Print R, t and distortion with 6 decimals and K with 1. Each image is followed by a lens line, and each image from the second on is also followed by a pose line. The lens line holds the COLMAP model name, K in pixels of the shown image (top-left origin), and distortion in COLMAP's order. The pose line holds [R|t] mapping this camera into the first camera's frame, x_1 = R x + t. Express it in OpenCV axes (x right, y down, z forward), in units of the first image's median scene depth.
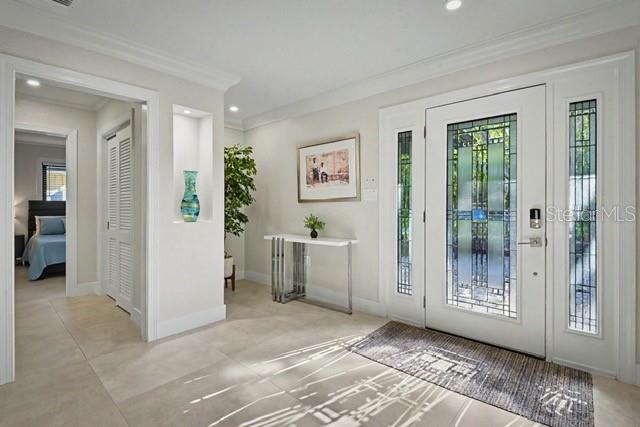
lens RADIAL K [[299.7, 0, 321.4], [0, 299.7, 208.1], [0, 0, 1]] dist [-0.005338, -0.000758]
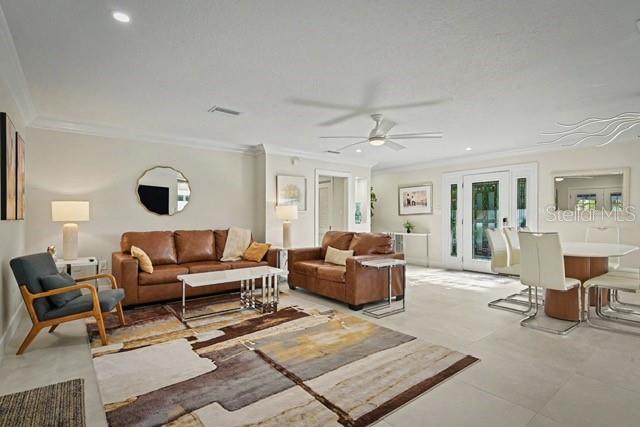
lens RADIAL K [[339.3, 0, 315.6], [0, 339.3, 215.6], [0, 0, 1]] dist [-0.001914, -0.000644]
pose [[0.990277, -0.001361, -0.139102, -0.337667], [-0.000238, 0.999934, -0.011477, 0.008545], [0.139108, 0.011398, 0.990212, -1.415604]]
